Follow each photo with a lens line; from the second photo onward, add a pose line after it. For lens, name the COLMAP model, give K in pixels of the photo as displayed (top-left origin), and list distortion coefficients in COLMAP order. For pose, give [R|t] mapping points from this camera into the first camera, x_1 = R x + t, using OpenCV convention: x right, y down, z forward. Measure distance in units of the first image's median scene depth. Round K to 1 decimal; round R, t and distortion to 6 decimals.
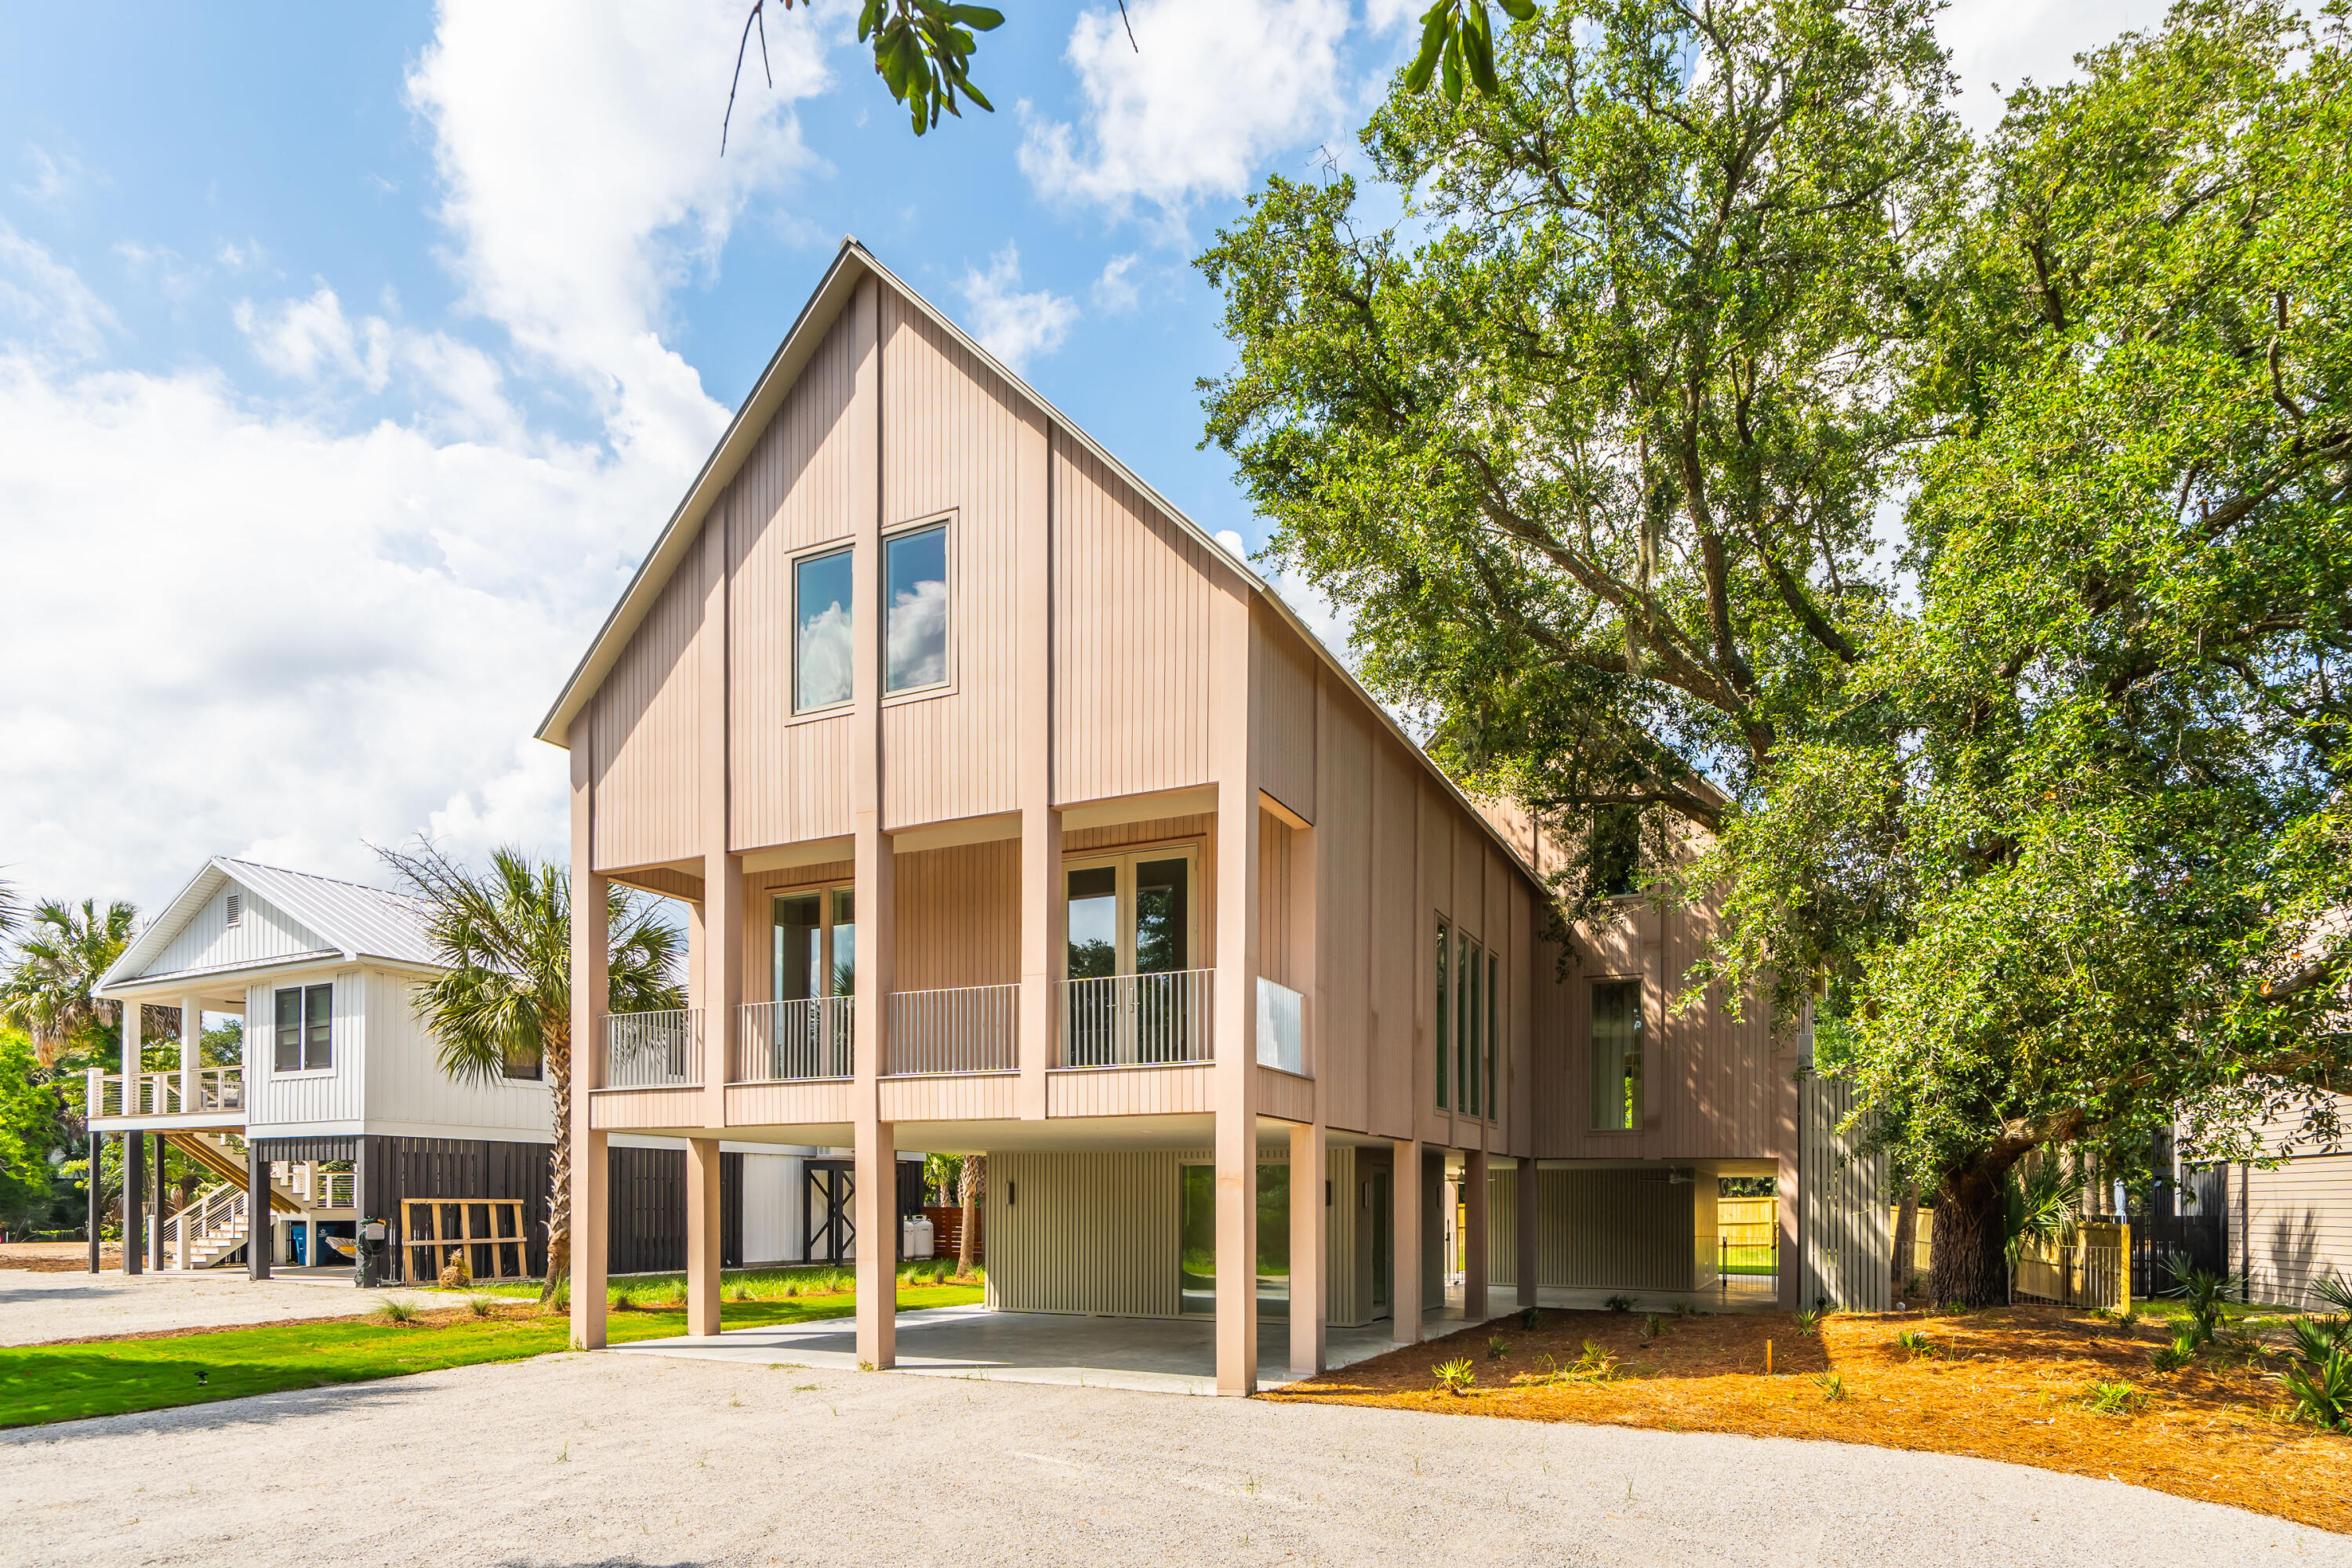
lens RADIAL K [[1306.4, 0, 1175.8], [0, 1306.4, 739.0], [0, 0, 1]] dist [-0.003169, -0.000461]
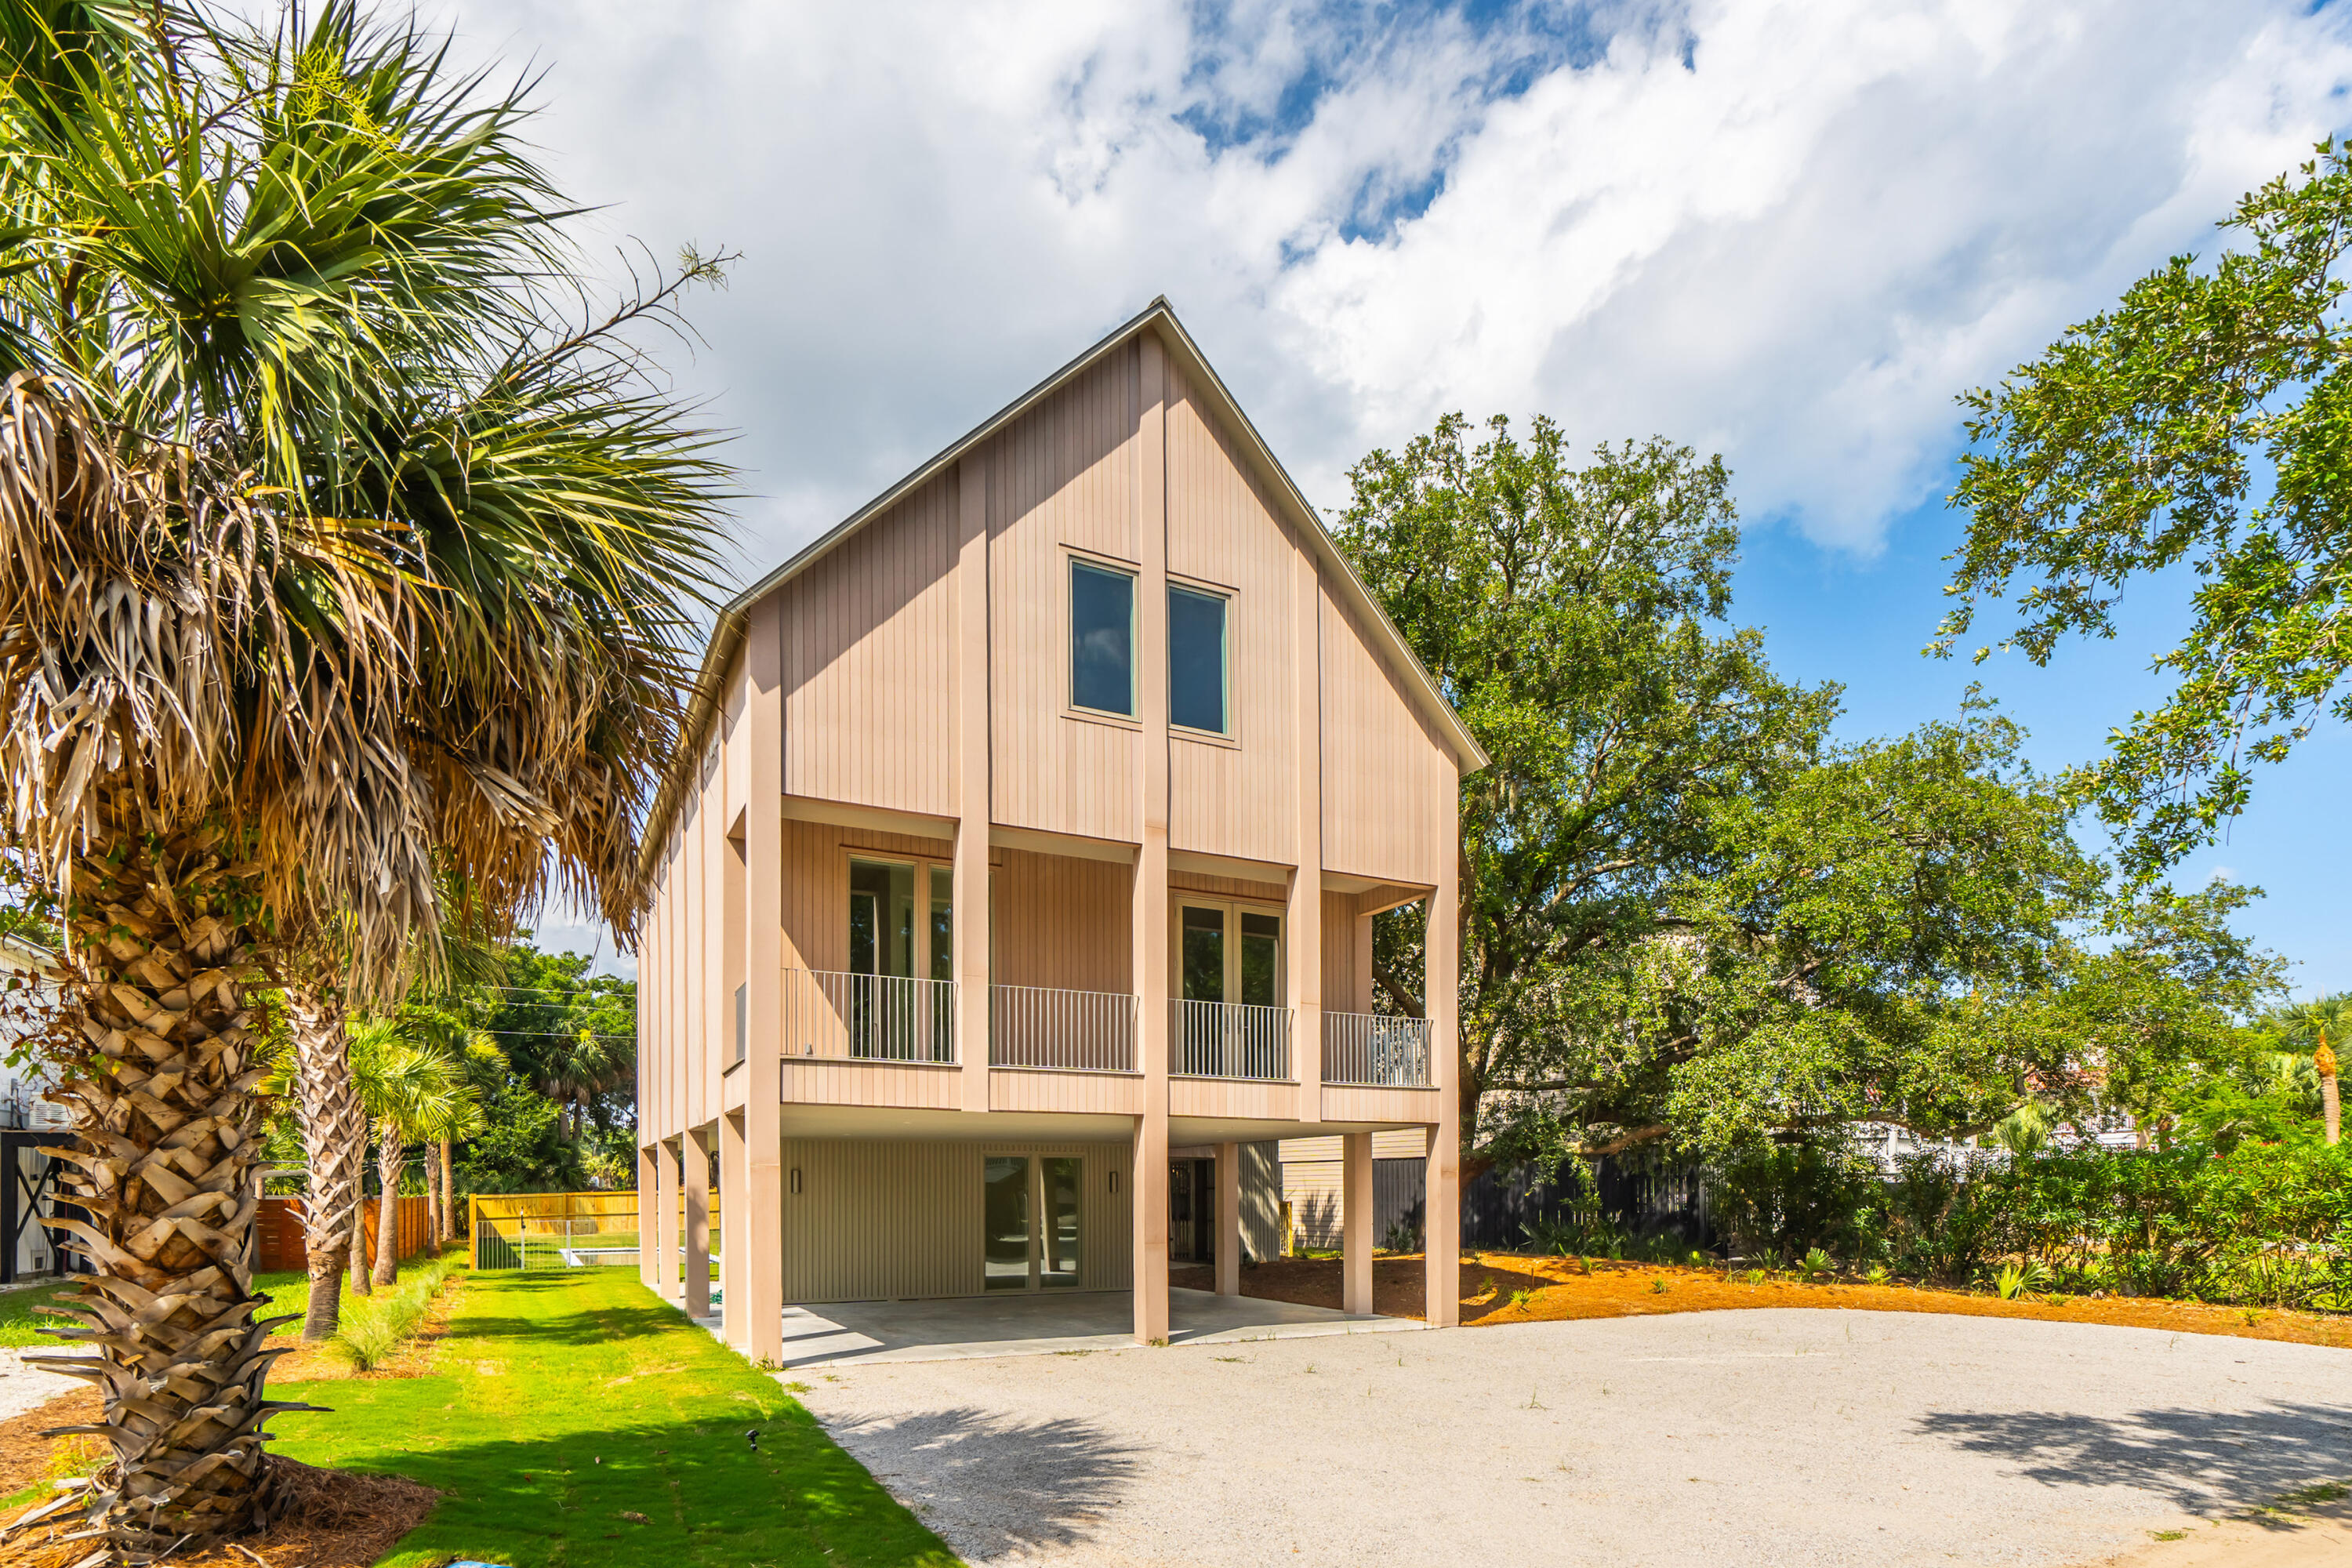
lens RADIAL K [[1070.1, 0, 1176.0], [0, 1070.1, 784.0], [0, 0, 1]] dist [0.000329, 0.000063]
pose [[0.634322, 0.269338, 0.724633, -0.796484], [-0.252760, 0.958085, -0.134851, 0.125128], [-0.730581, -0.097620, 0.675812, 0.356836]]
